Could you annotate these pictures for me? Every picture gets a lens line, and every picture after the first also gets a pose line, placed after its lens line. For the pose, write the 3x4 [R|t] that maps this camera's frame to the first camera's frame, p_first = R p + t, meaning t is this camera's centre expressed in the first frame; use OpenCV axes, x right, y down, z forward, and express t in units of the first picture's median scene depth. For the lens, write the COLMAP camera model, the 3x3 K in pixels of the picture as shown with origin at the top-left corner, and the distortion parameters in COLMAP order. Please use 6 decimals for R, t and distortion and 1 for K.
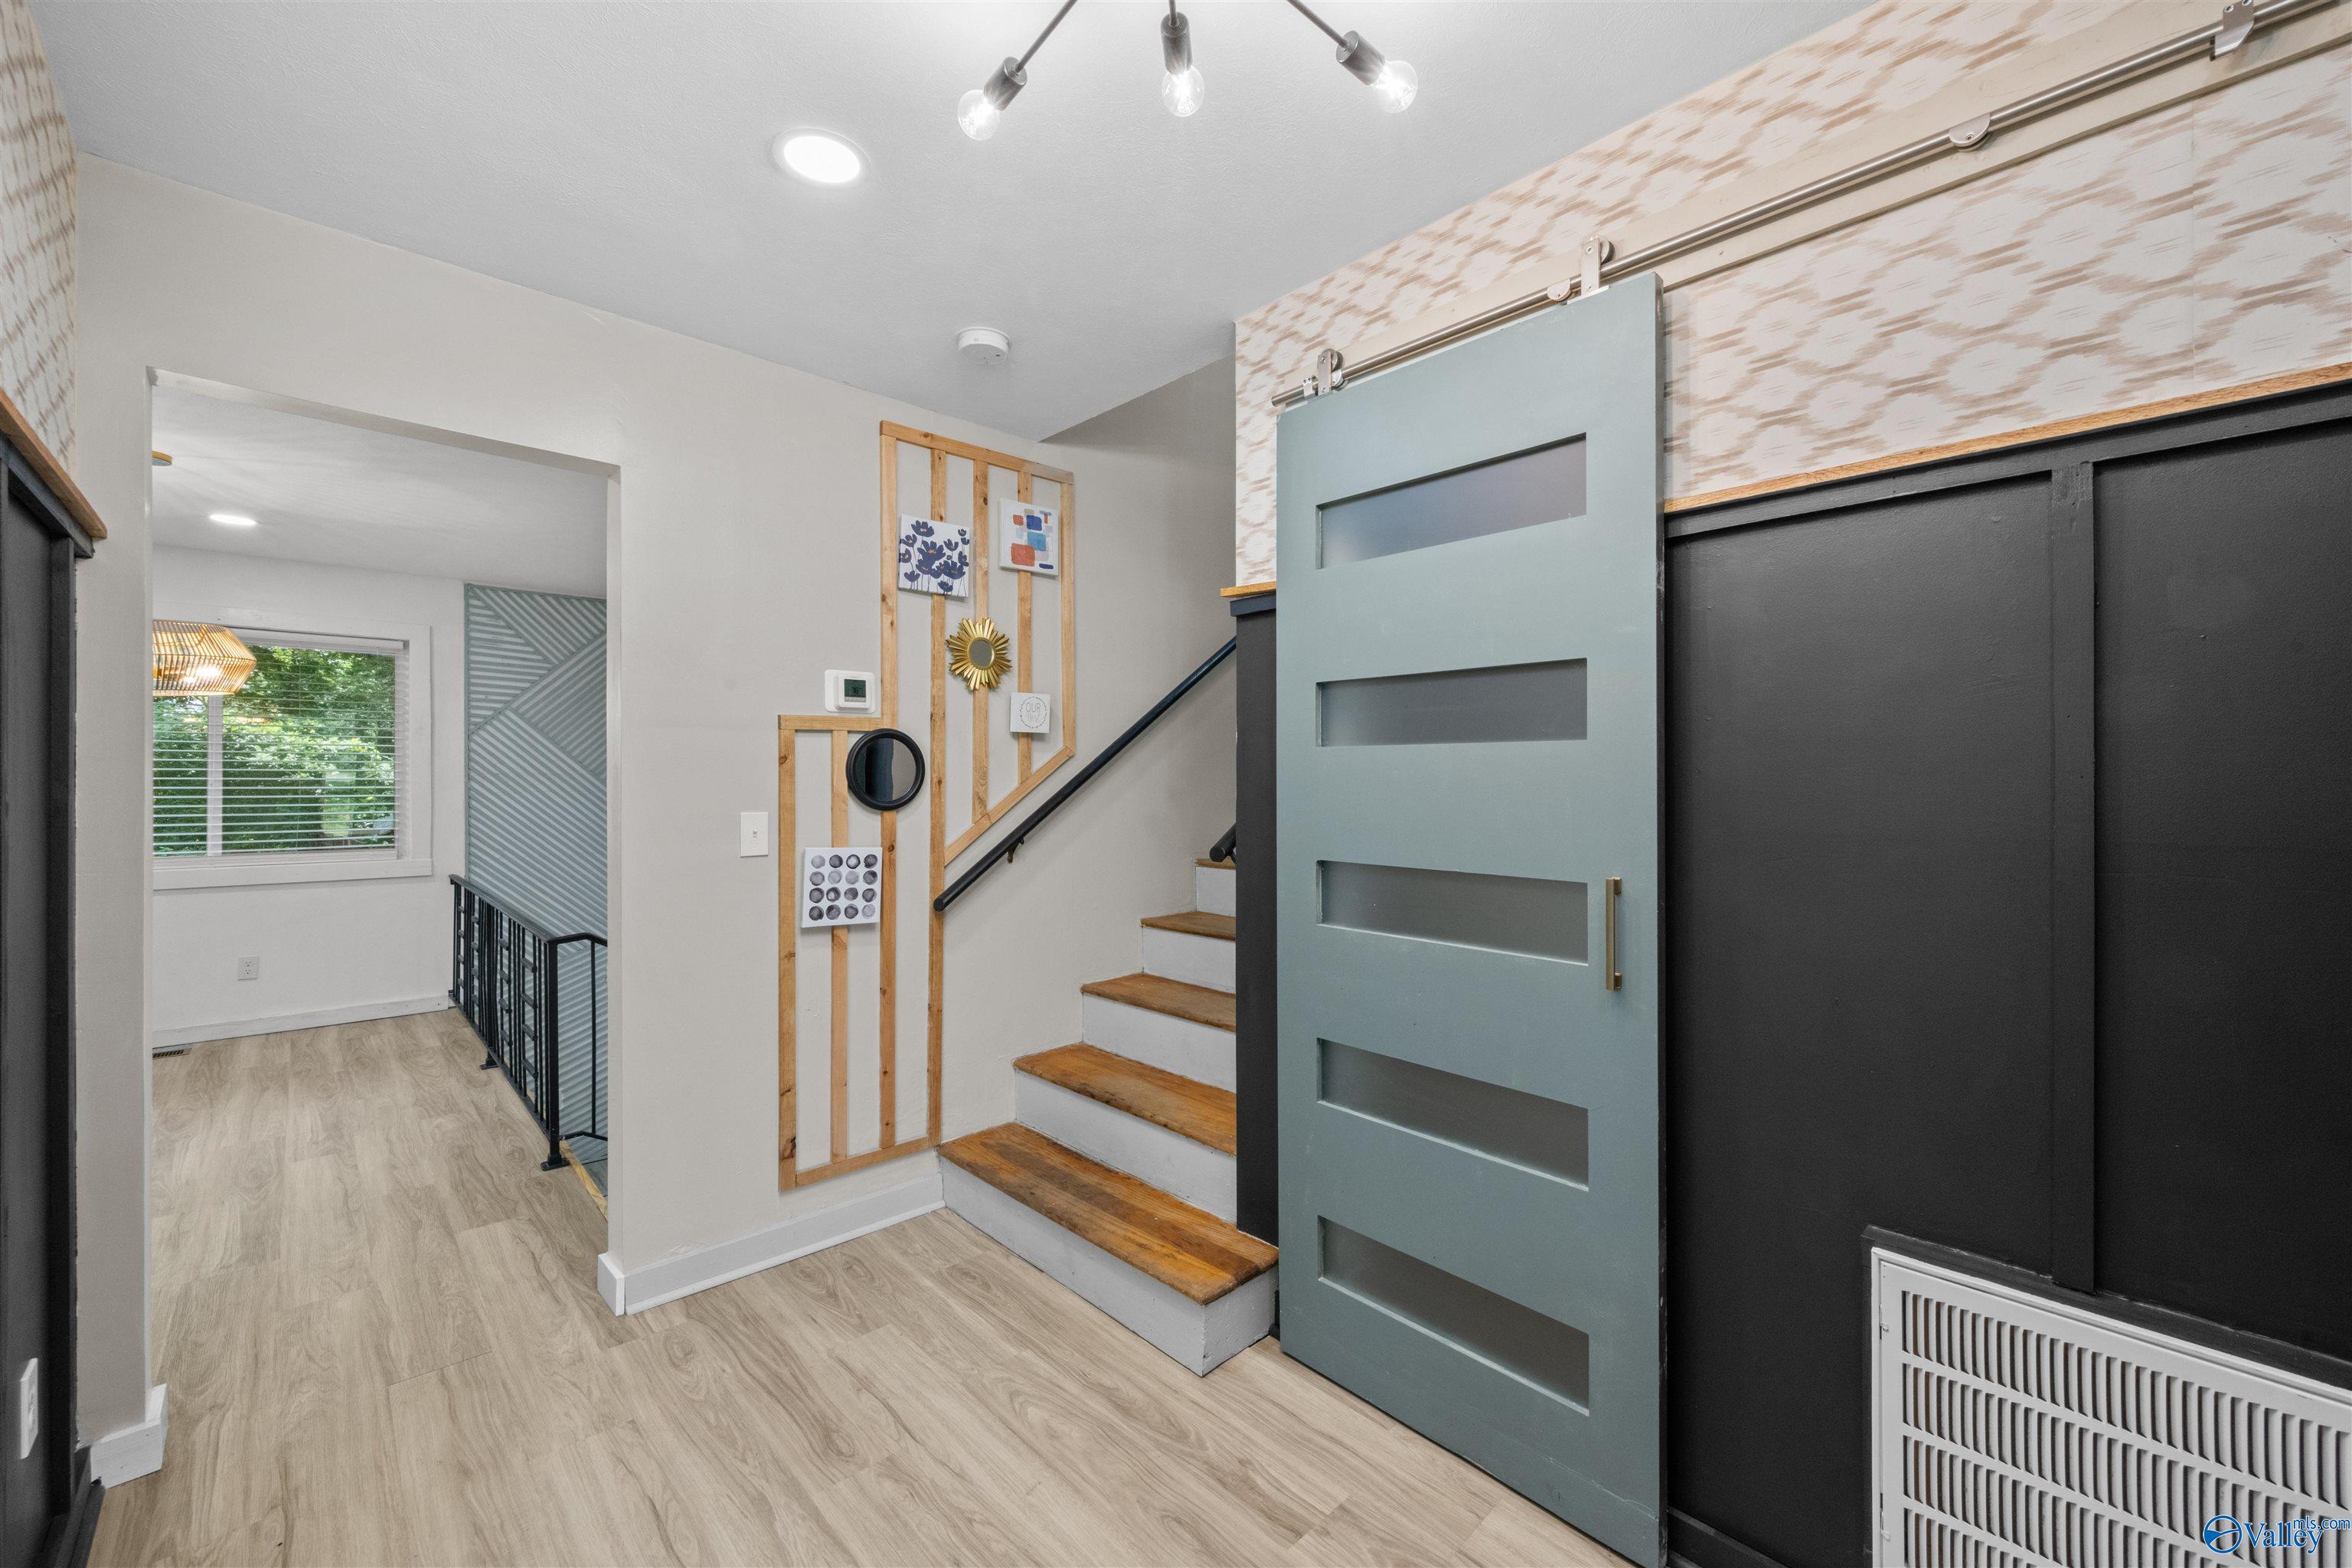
lens RADIAL K [[934.9, 0, 1174.6], [0, 934.9, 778.9], [0, 0, 1]] dist [-0.001481, -0.000275]
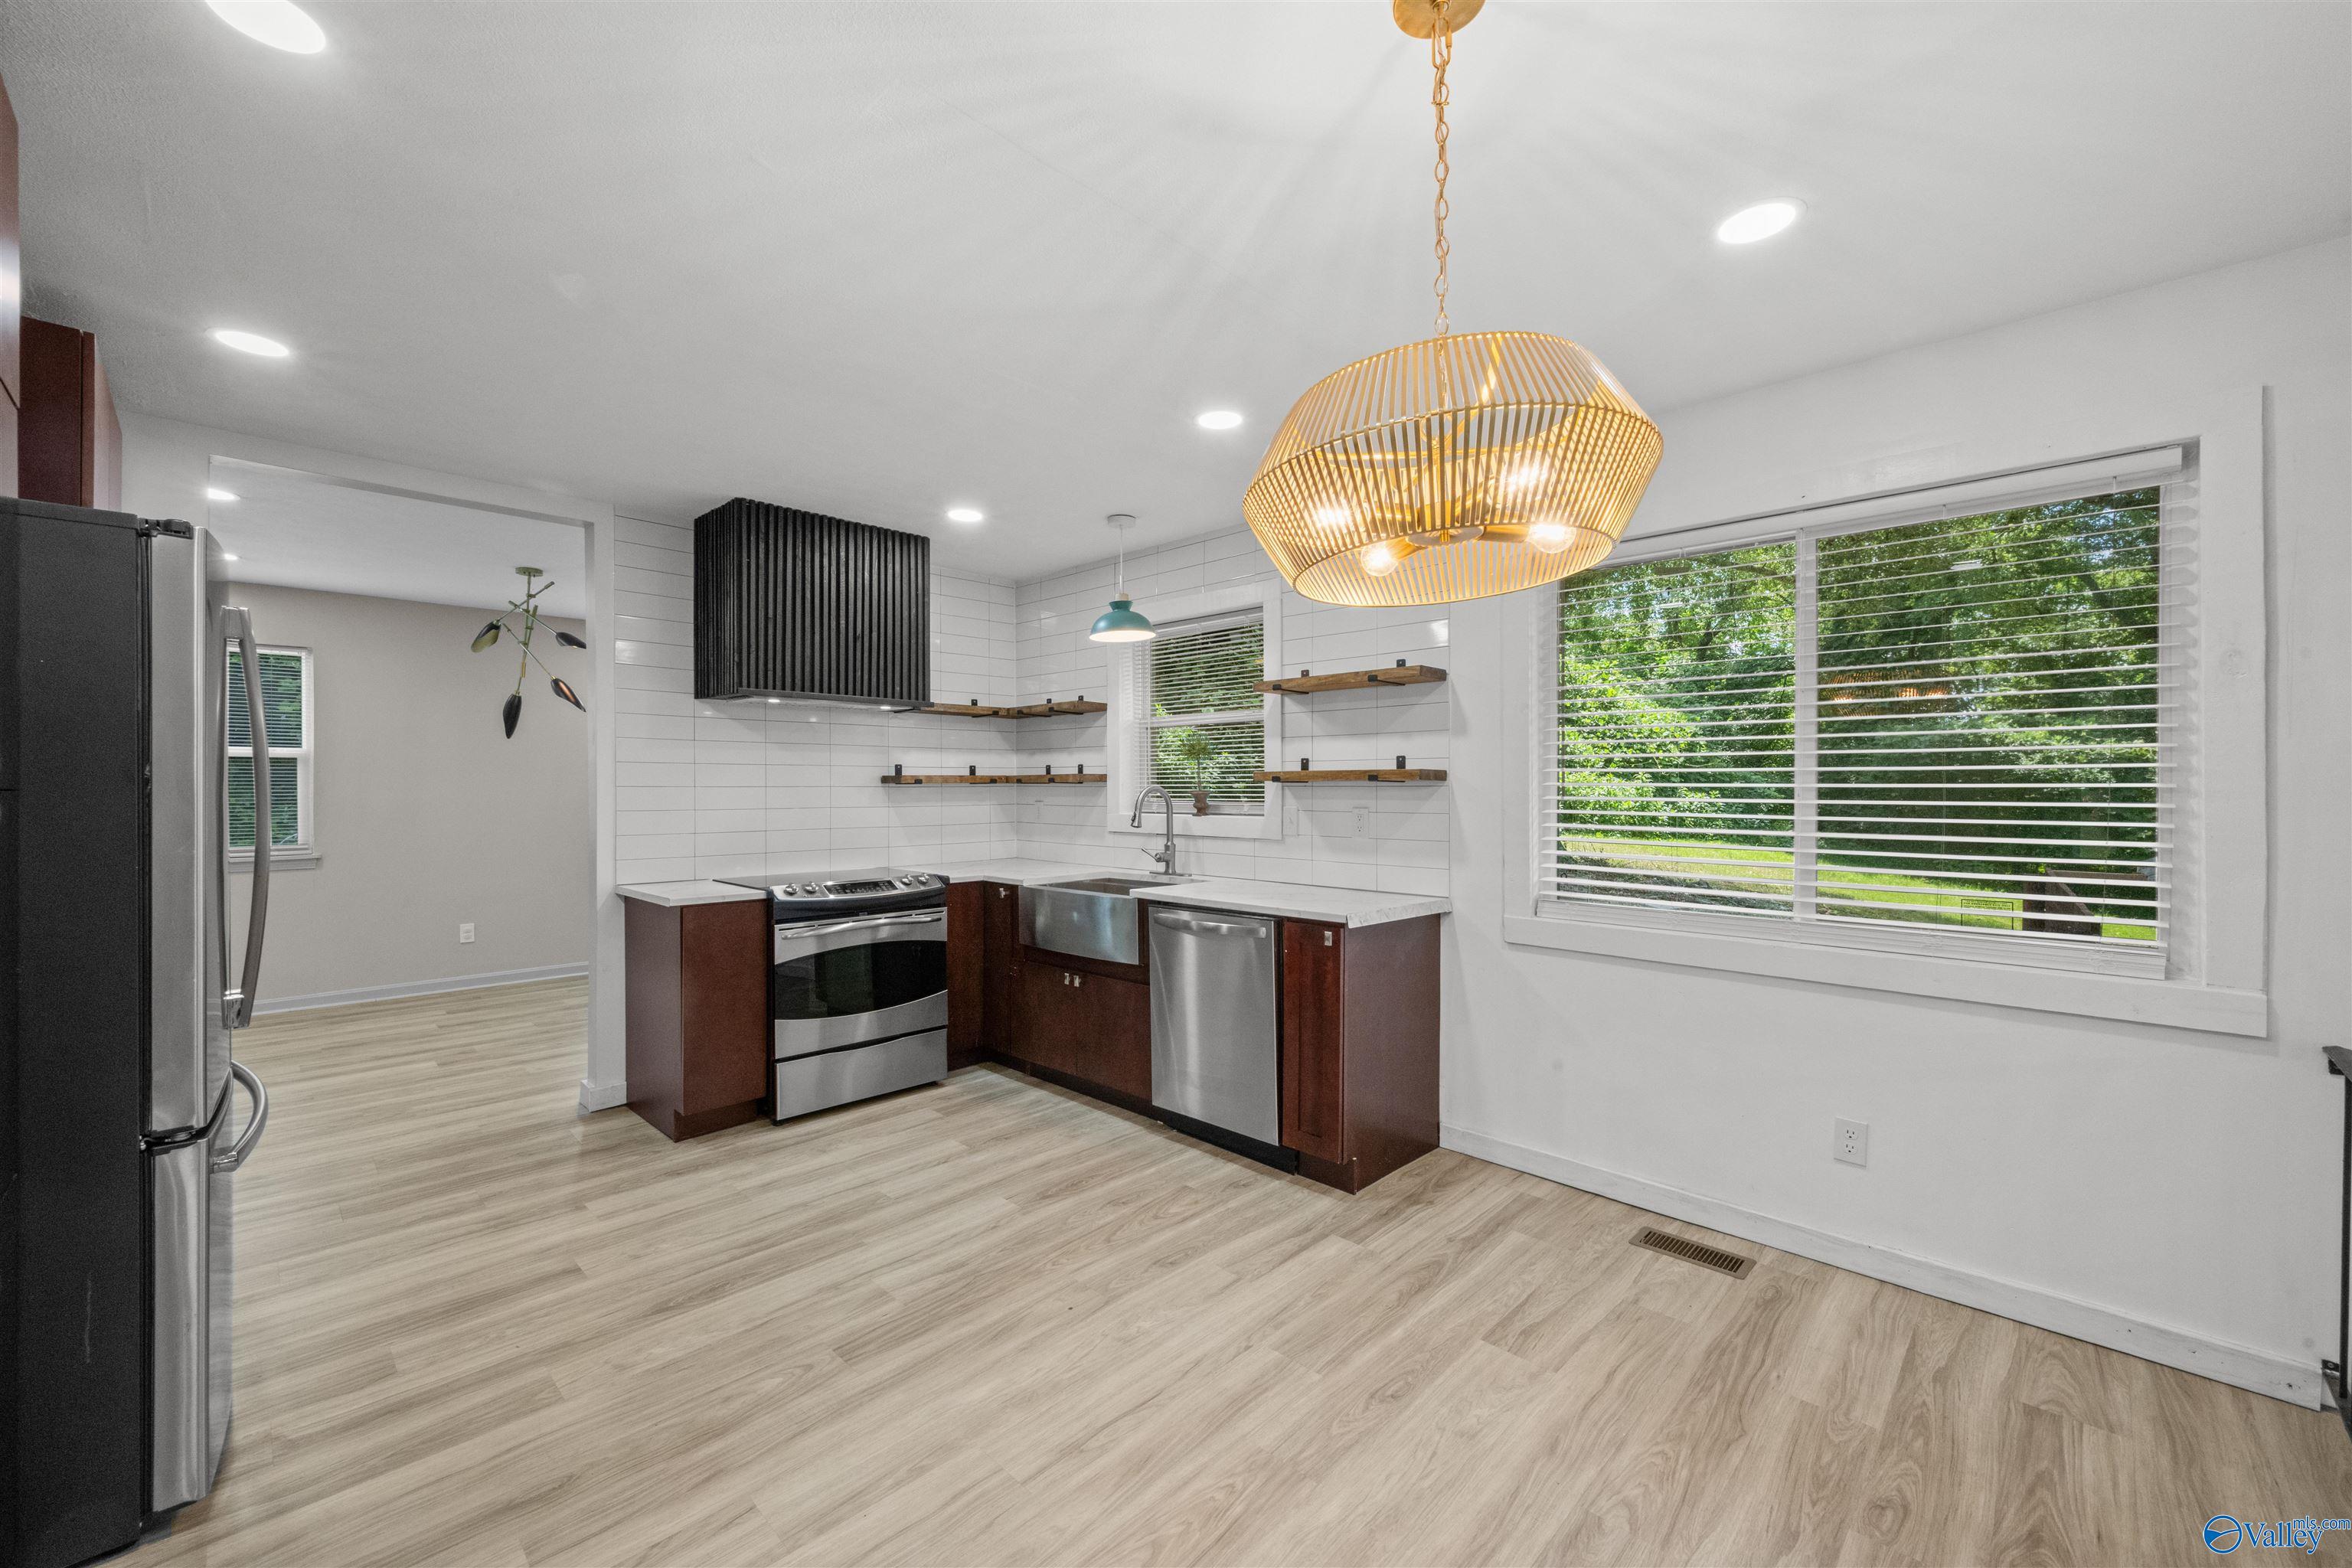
lens RADIAL K [[934.9, 0, 1174.6], [0, 934.9, 778.9], [0, 0, 1]] dist [-0.001481, -0.000275]
pose [[0.047167, -0.007883, -0.998856, -0.441184], [-0.003457, 0.999962, -0.008055, 0.002356], [0.998881, 0.003833, 0.047138, 0.542755]]
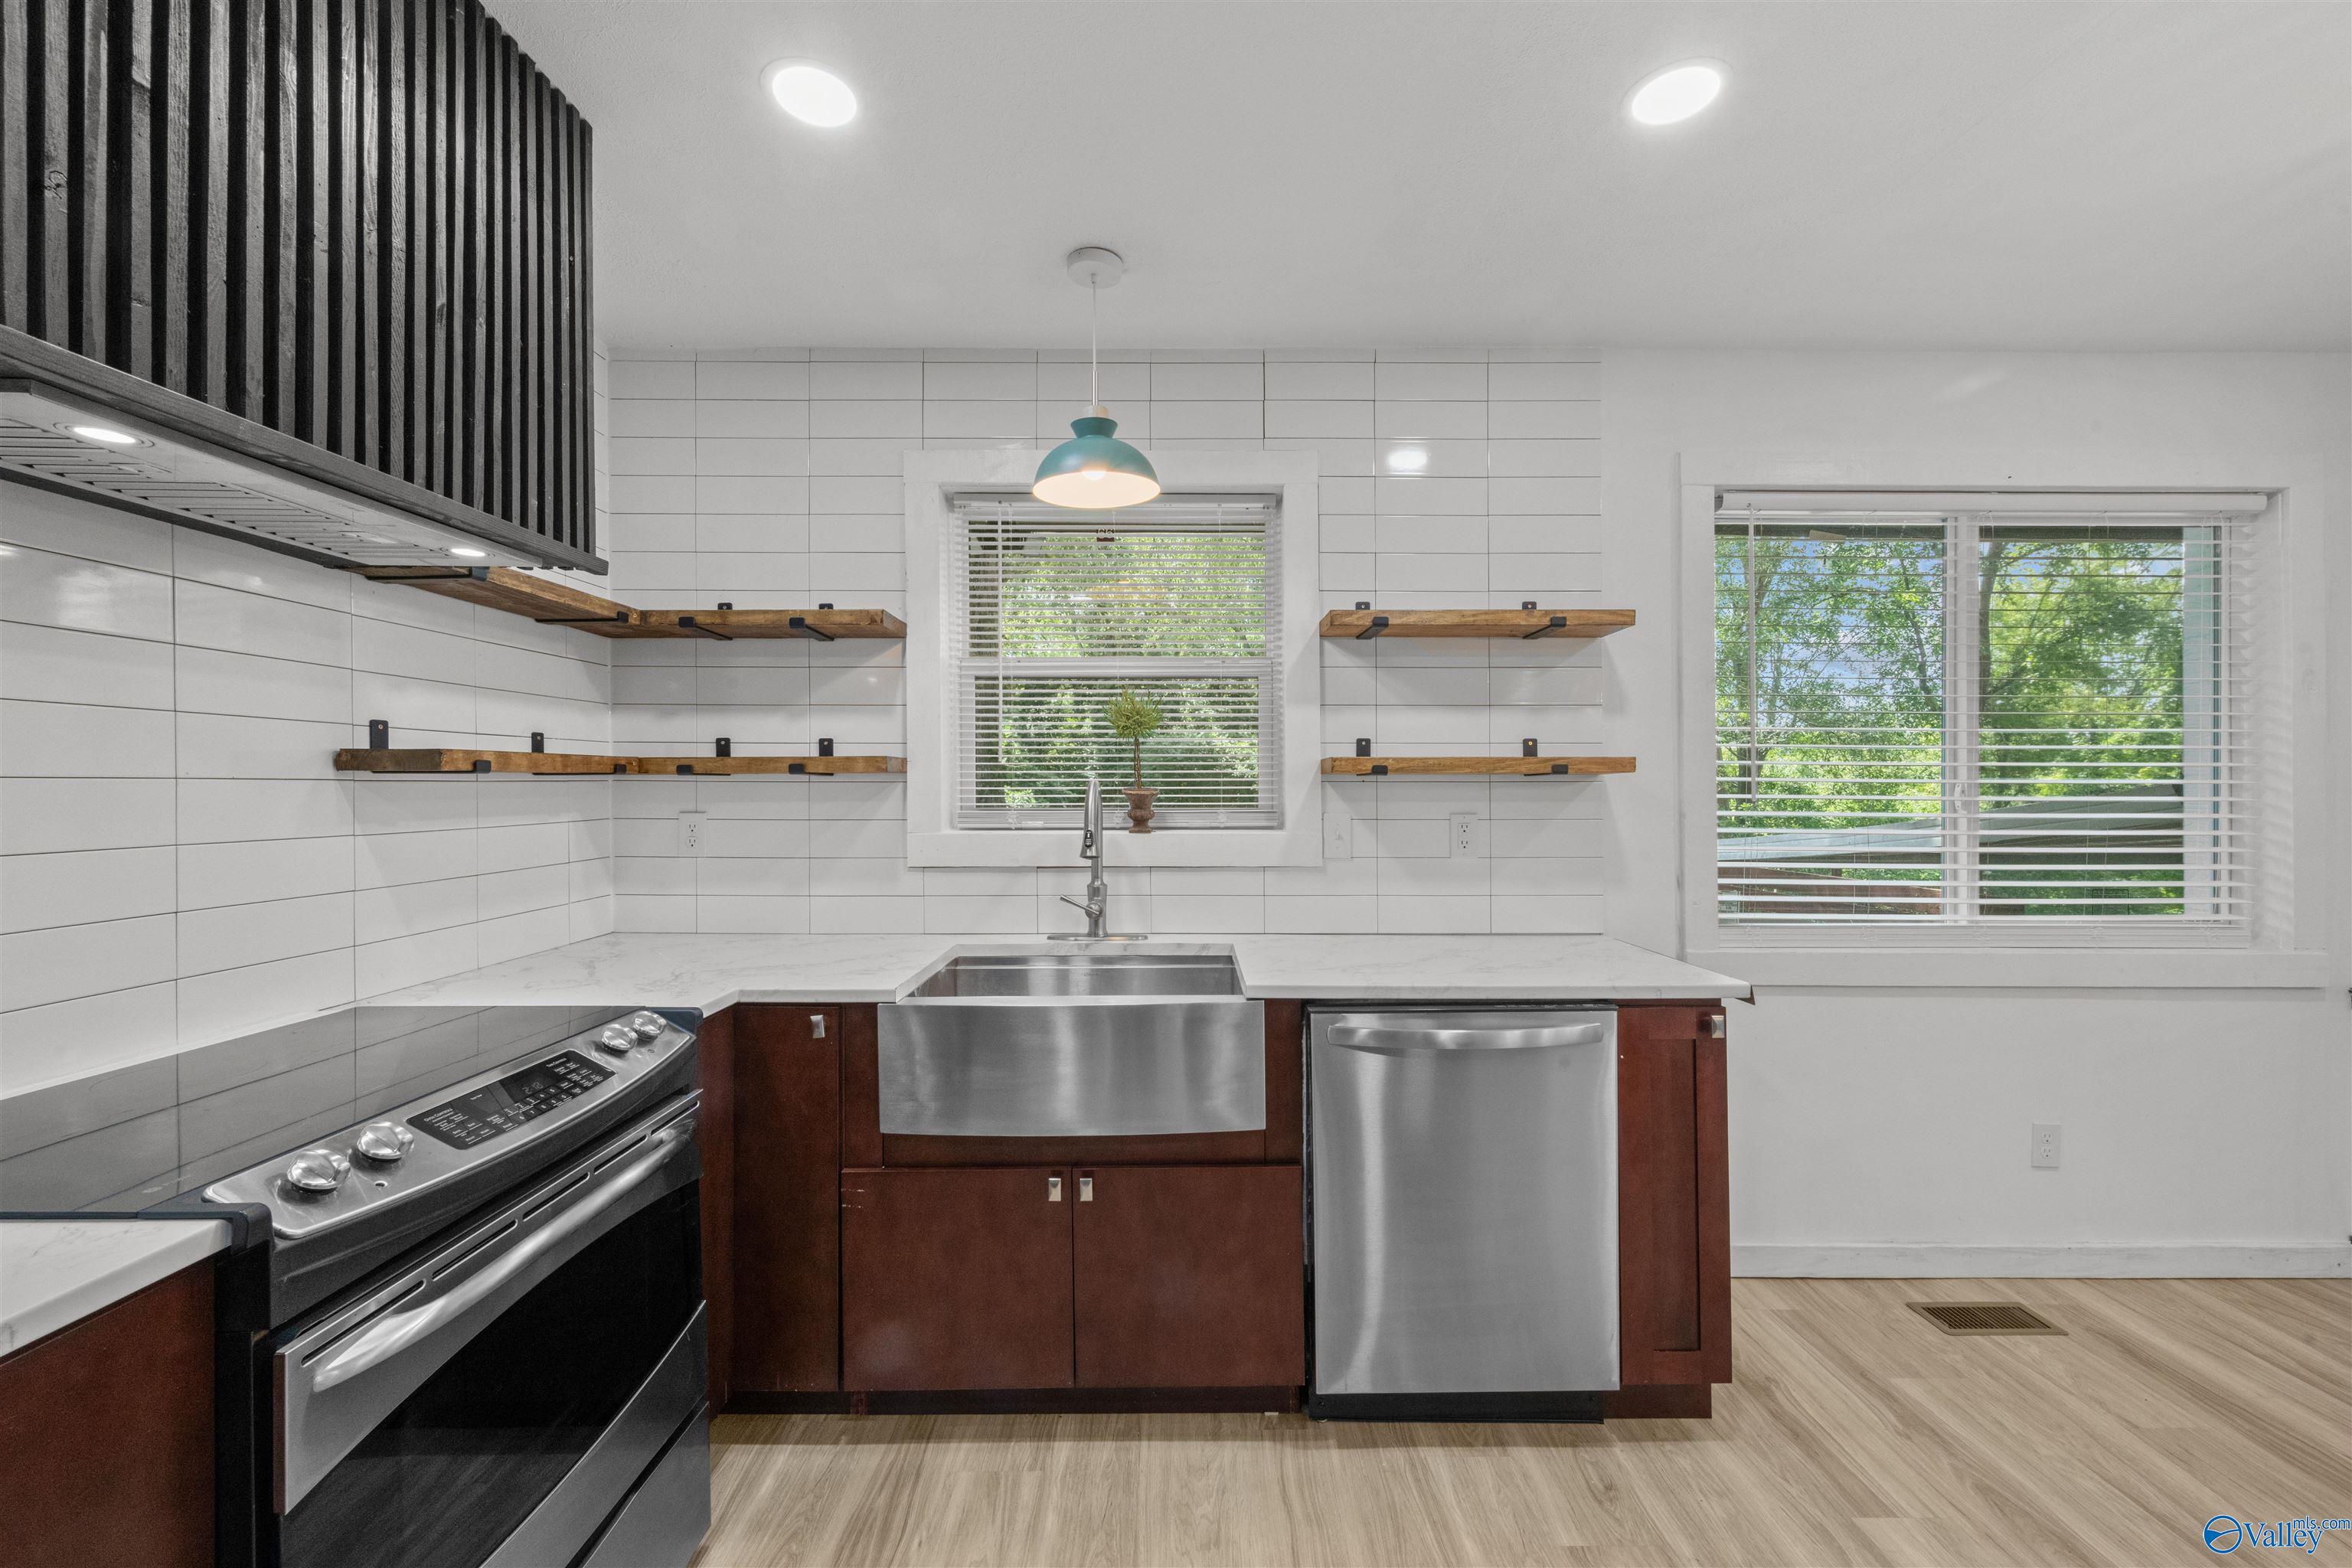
lens RADIAL K [[946.6, 0, 1187.5], [0, 946.6, 781.5], [0, 0, 1]] dist [-0.000882, 0.000164]
pose [[0.738171, -0.002066, -0.674611, -0.909726], [-0.003370, 0.999972, -0.006749, 0.005494], [0.674606, 0.007256, 0.738143, 0.266401]]
